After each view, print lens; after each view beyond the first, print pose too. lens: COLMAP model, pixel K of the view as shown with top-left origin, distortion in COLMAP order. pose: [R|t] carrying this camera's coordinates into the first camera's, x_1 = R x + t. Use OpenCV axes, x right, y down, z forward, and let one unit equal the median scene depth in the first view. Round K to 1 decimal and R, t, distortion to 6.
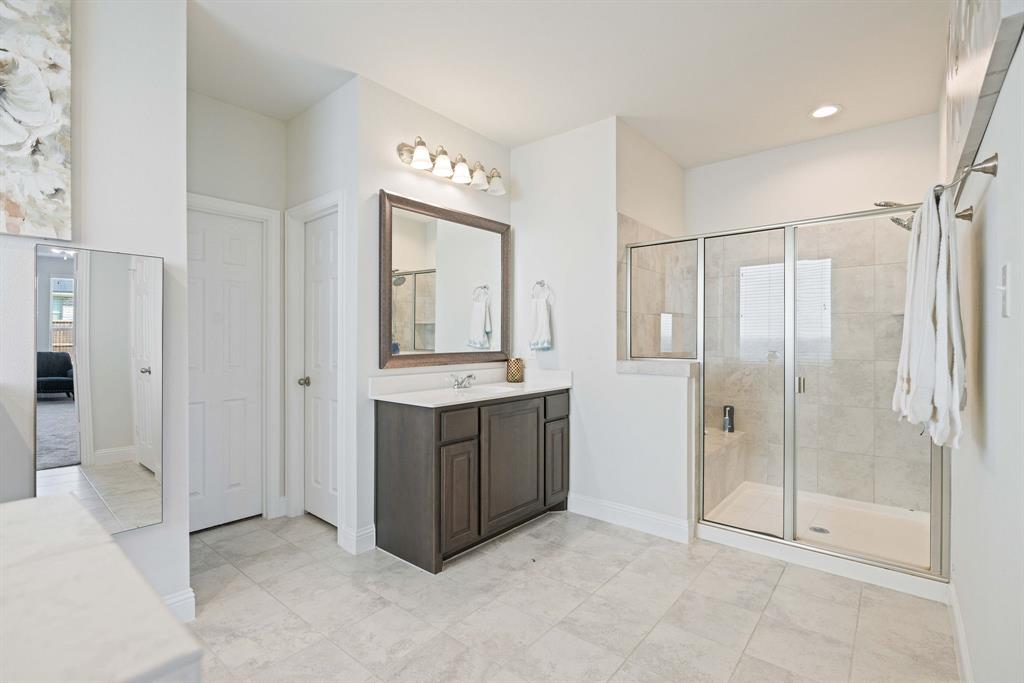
lens RADIAL K [[481.3, 0, 509.4], [0, 481.3, 338.9], [0, 0, 1]] dist [-0.005607, -0.000496]
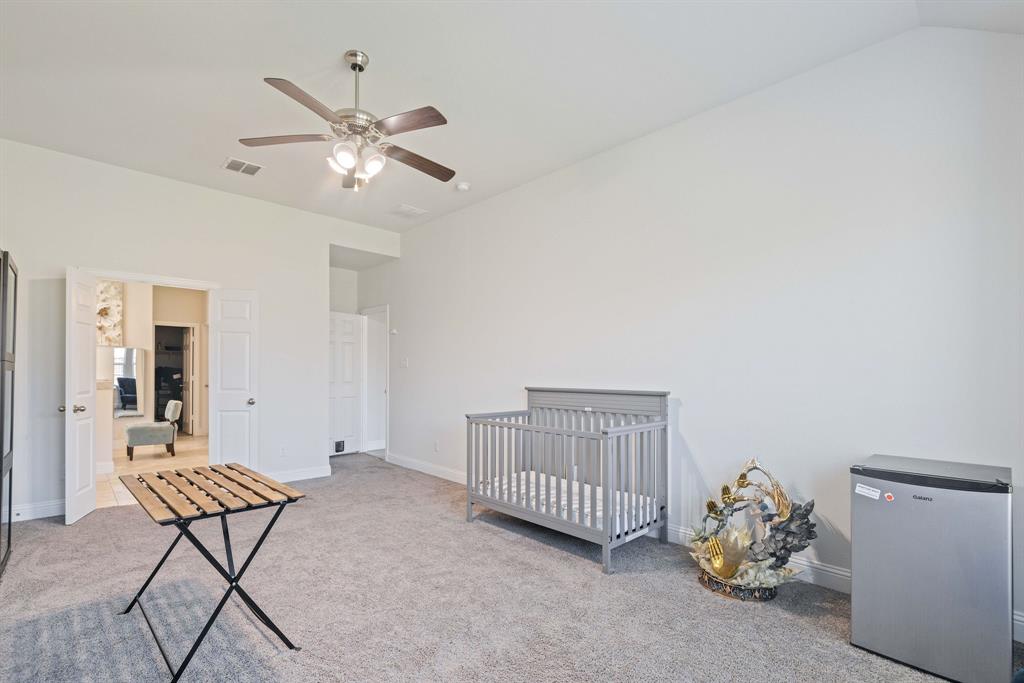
lens RADIAL K [[459.4, 0, 506.2], [0, 459.4, 371.0], [0, 0, 1]] dist [-0.010762, 0.000659]
pose [[0.997211, -0.000737, -0.074631, 2.767957], [0.000347, 0.999986, -0.005247, 0.033562], [0.074634, 0.005206, 0.997197, -2.764626]]
